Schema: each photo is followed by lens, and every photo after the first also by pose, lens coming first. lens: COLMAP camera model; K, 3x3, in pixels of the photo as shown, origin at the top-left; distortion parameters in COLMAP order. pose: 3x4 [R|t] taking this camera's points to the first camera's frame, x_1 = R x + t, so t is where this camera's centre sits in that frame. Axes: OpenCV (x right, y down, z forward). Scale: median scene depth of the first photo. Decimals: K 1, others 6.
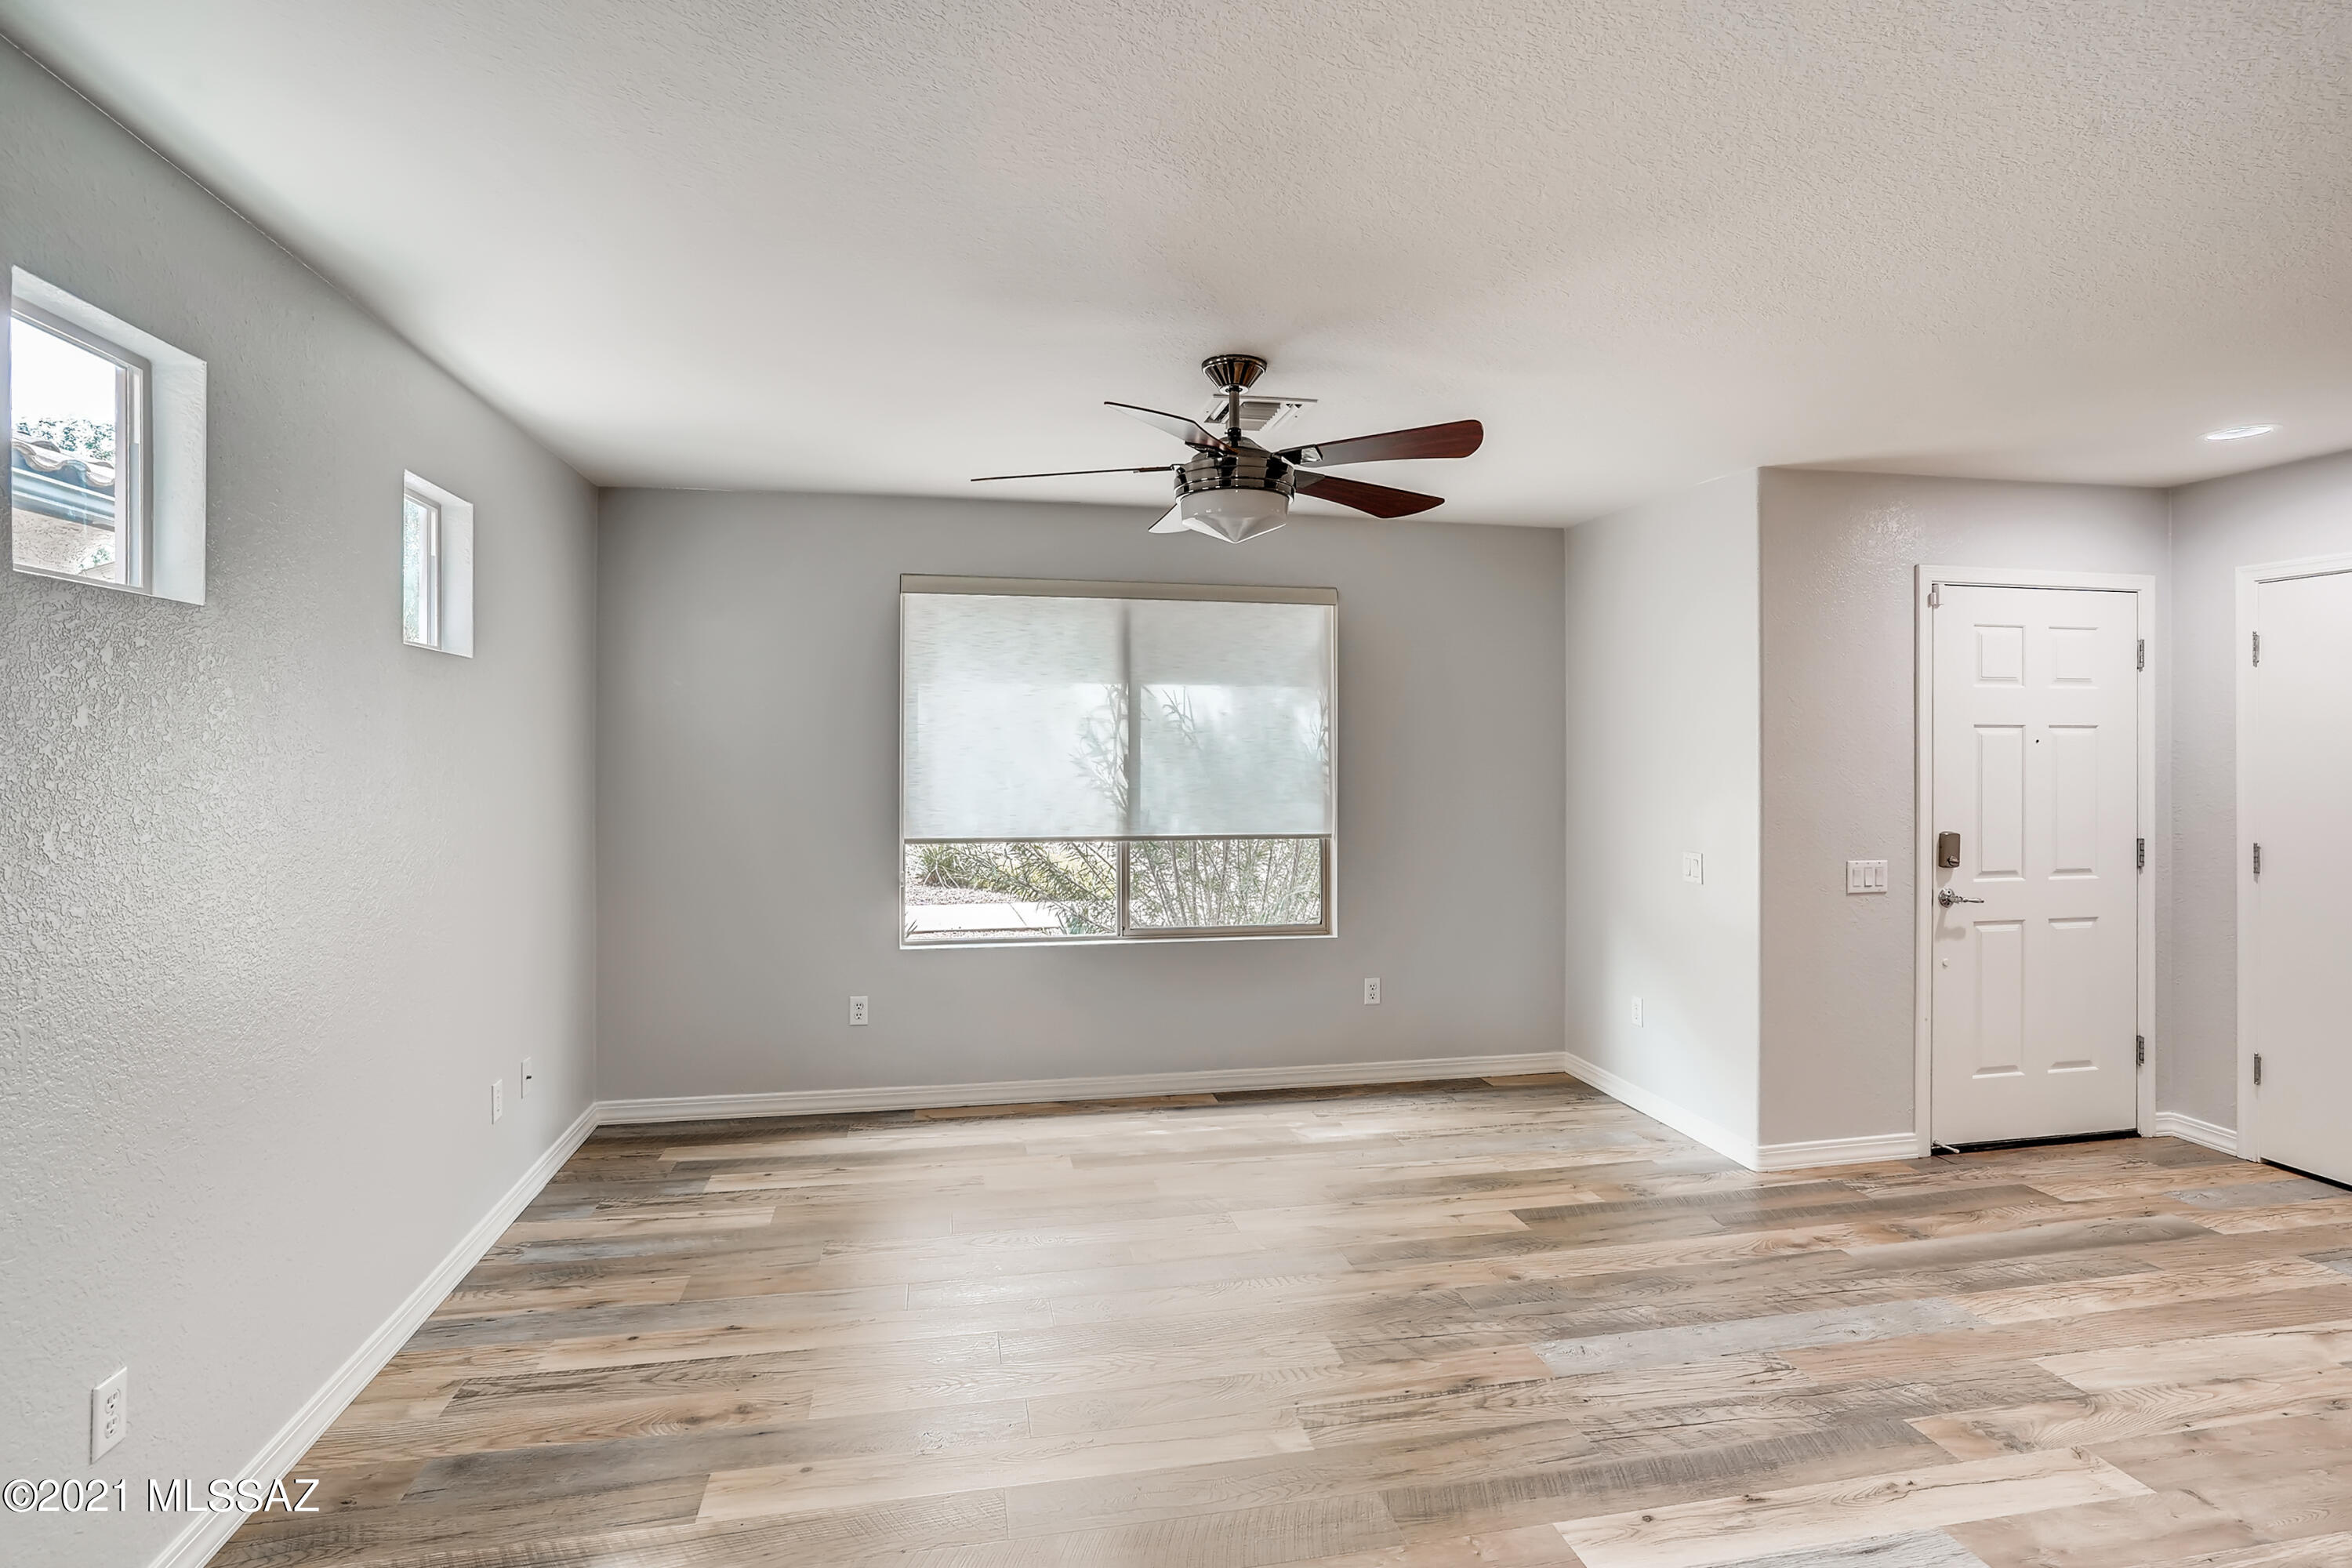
lens RADIAL K [[1178.5, 0, 1187.0], [0, 1178.5, 769.5], [0, 0, 1]] dist [-0.043800, 0.024606]
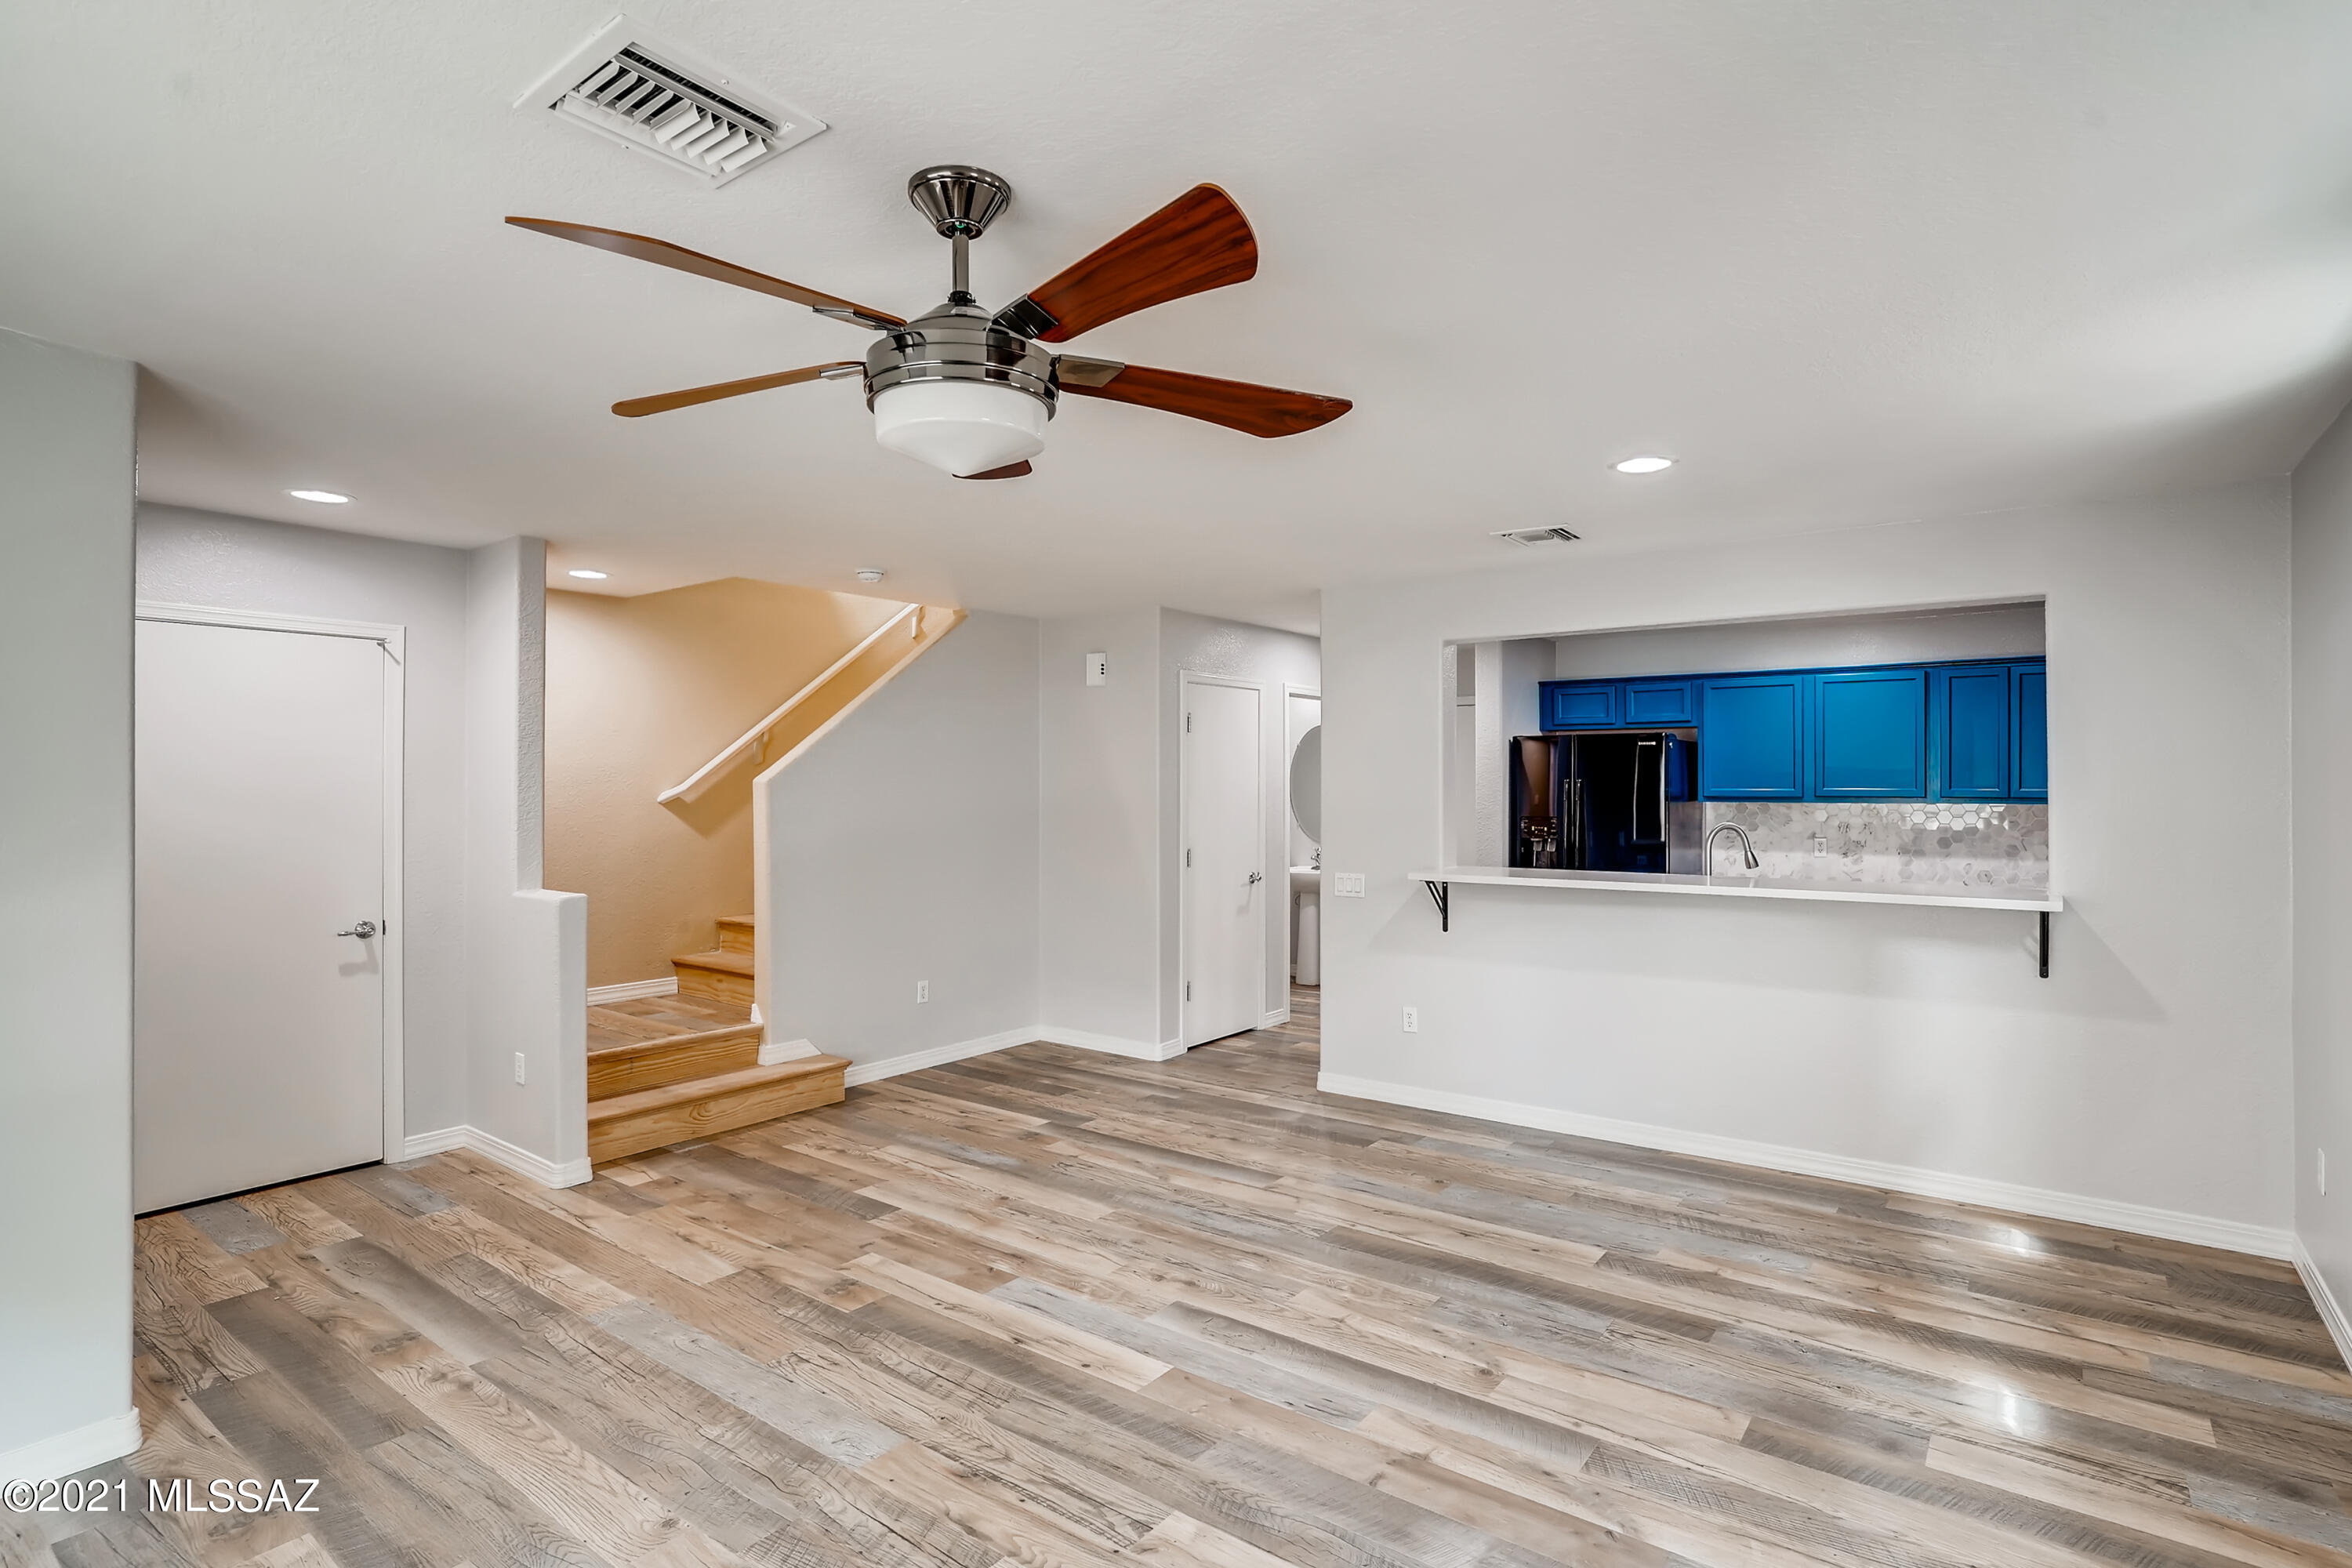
lens RADIAL K [[1178.5, 0, 1187.0], [0, 1178.5, 769.5], [0, 0, 1]] dist [-0.043800, 0.024606]
pose [[-0.661908, 0.006181, 0.749560, -0.447293], [0.013580, 0.999901, 0.003747, -0.032894], [-0.749462, 0.012660, -0.661926, 1.145793]]
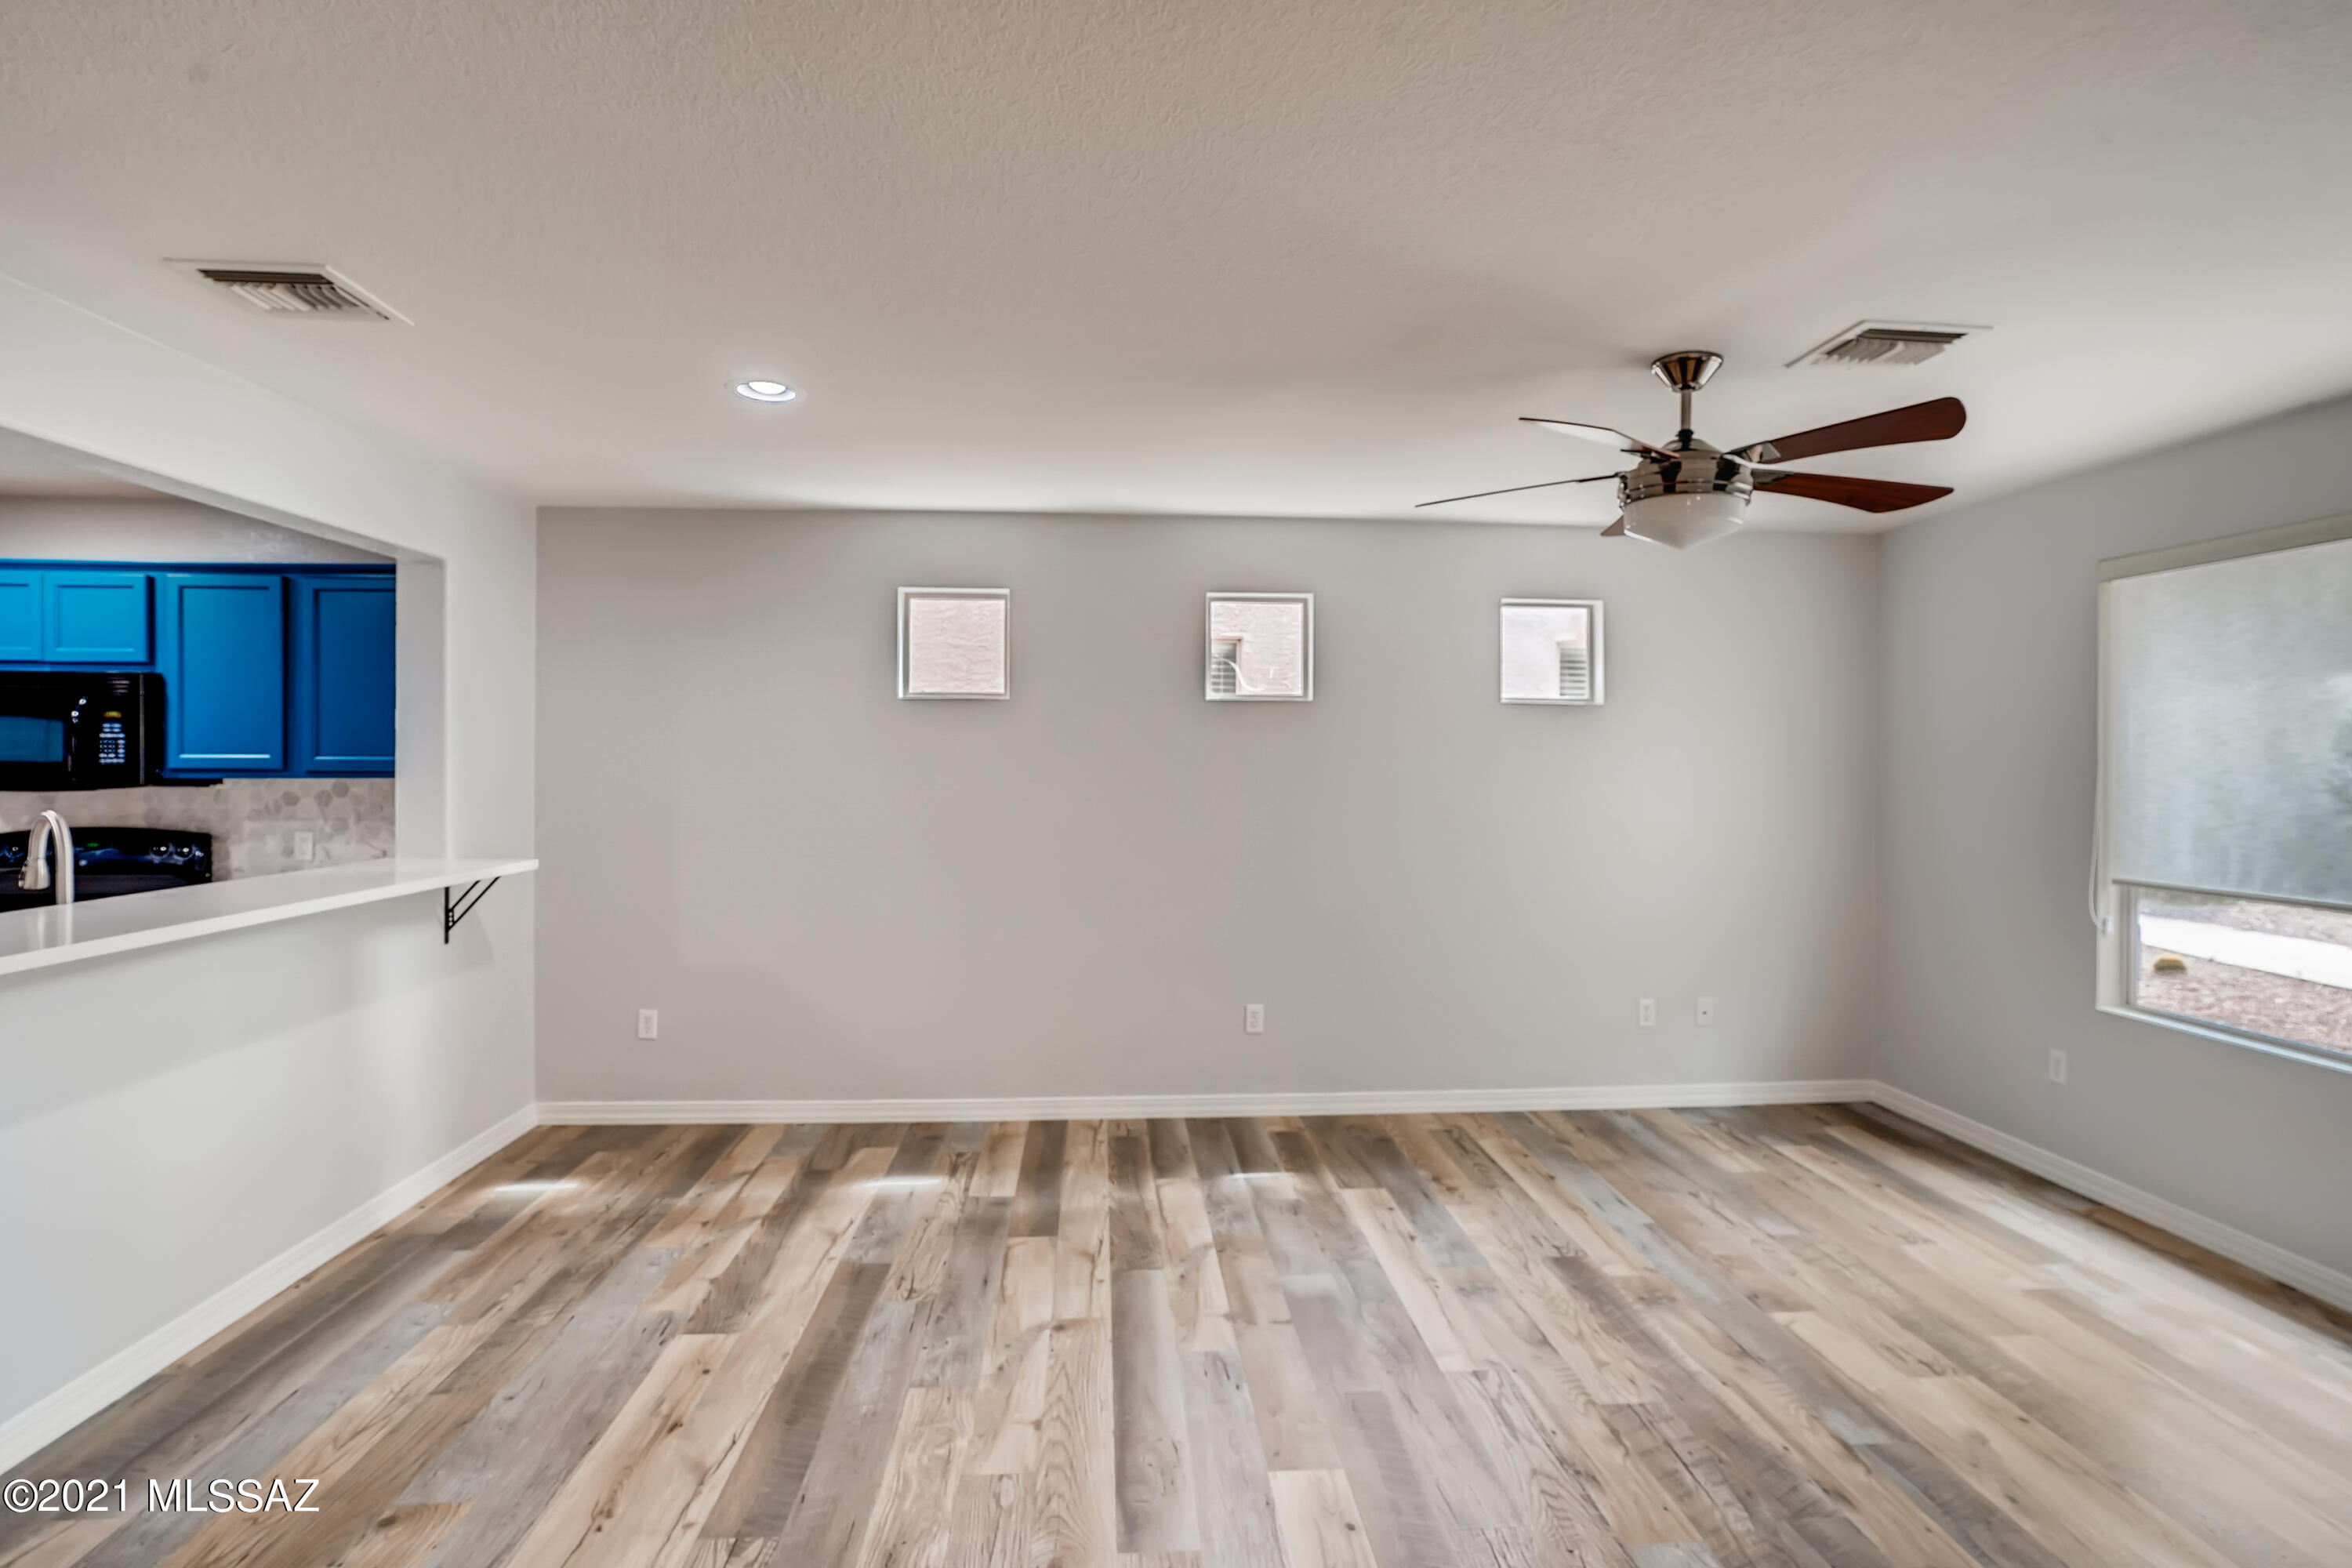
lens RADIAL K [[1178.5, 0, 1187.0], [0, 1178.5, 769.5], [0, 0, 1]] dist [-0.043800, 0.024606]
pose [[-0.126853, 0.003963, -0.991914, 0.897044], [-0.025333, 0.999653, 0.007233, -0.008856], [0.991598, 0.026046, -0.126709, 0.616565]]
